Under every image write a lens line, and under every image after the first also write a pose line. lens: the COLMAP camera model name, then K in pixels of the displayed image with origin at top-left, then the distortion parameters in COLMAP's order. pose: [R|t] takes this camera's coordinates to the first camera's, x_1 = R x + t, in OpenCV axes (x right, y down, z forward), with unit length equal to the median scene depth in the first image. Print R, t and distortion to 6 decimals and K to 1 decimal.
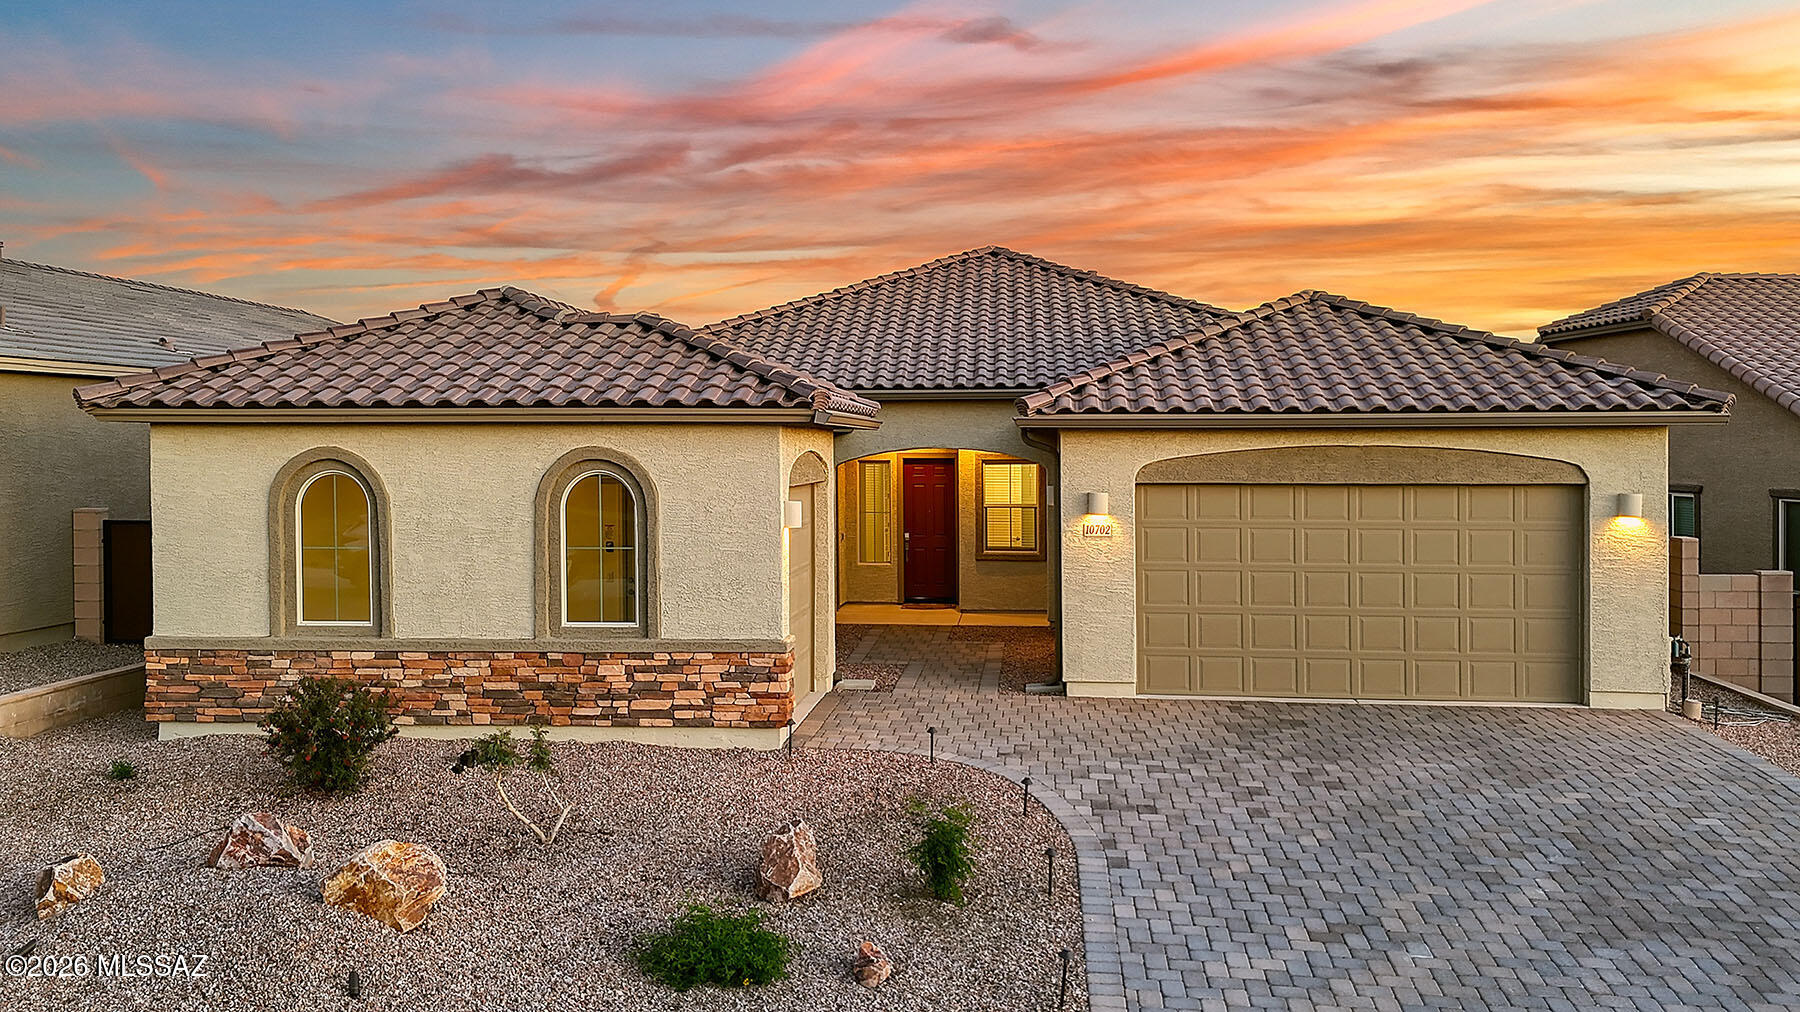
lens RADIAL K [[1461.5, 0, 896.6], [0, 1461.5, 507.8], [0, 0, 1]] dist [0.071525, 0.006709]
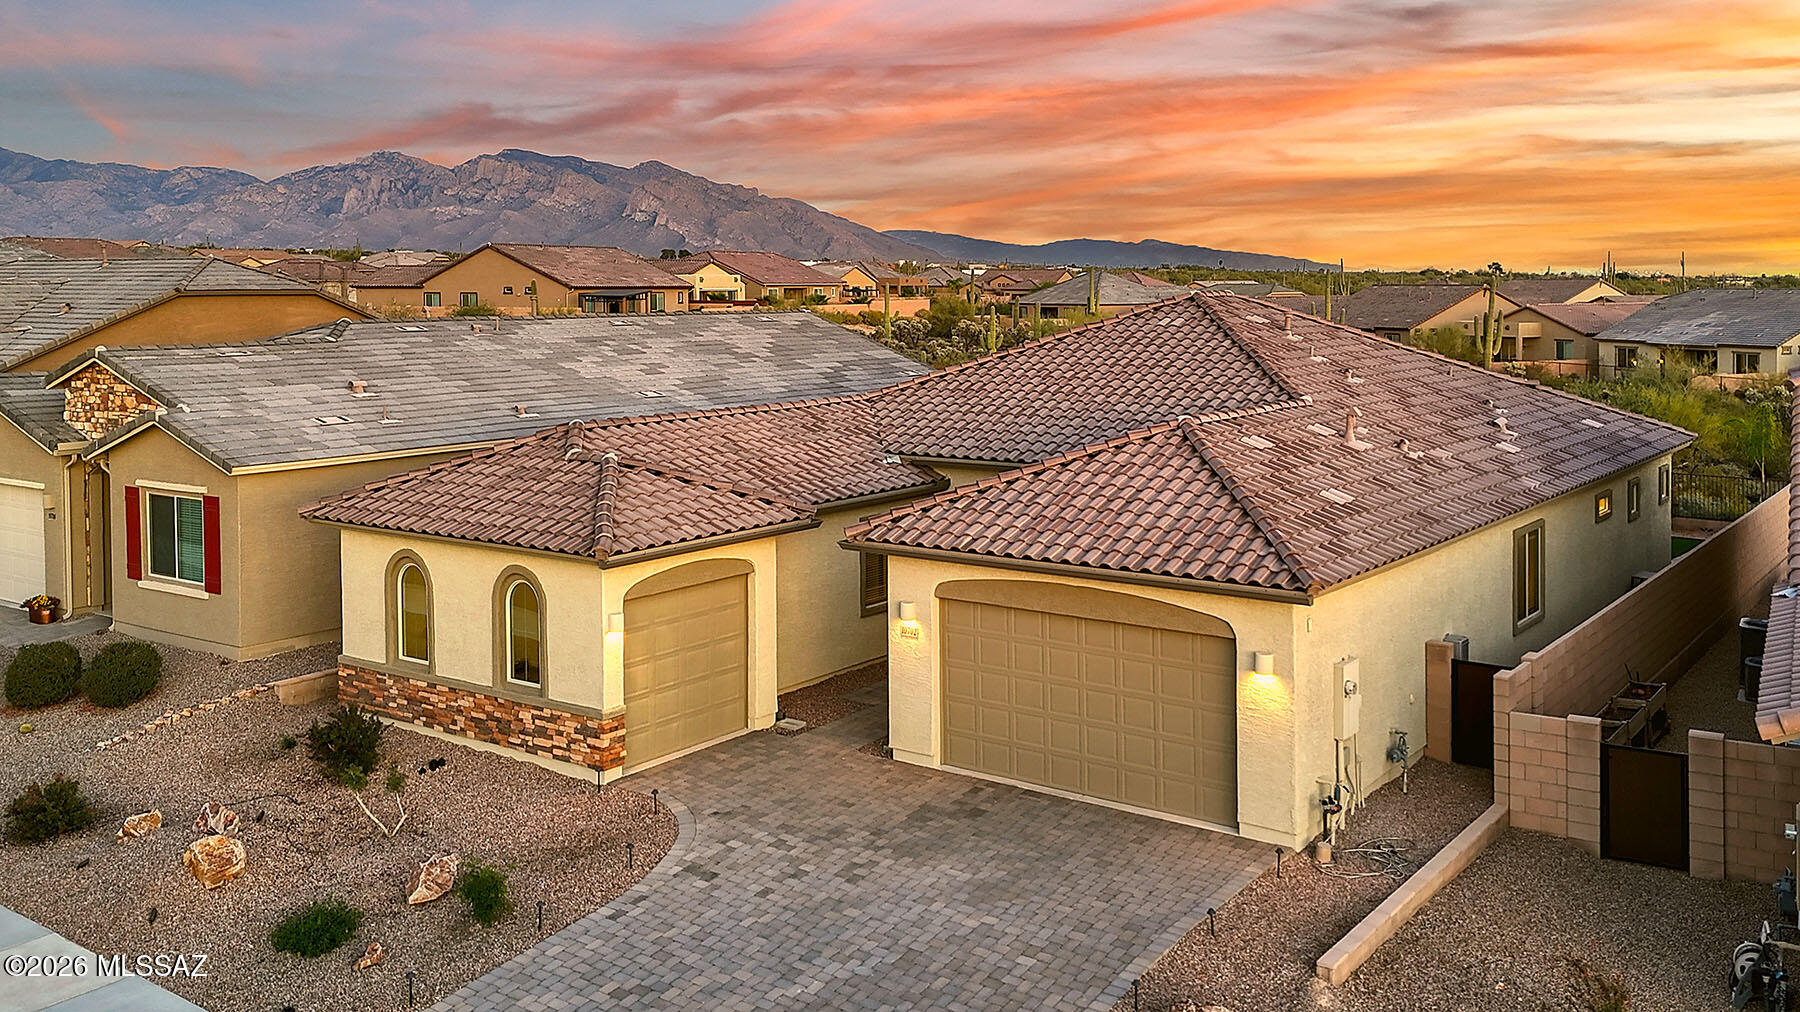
lens RADIAL K [[1540.8, 0, 905.2], [0, 1540.8, 496.4], [0, 0, 1]] dist [0.039953, -0.004344]
pose [[0.858387, 0.049713, -0.510588, 0.927384], [-0.000744, 0.995413, 0.095666, -0.260997], [0.513002, -0.081738, 0.854487, -0.124530]]
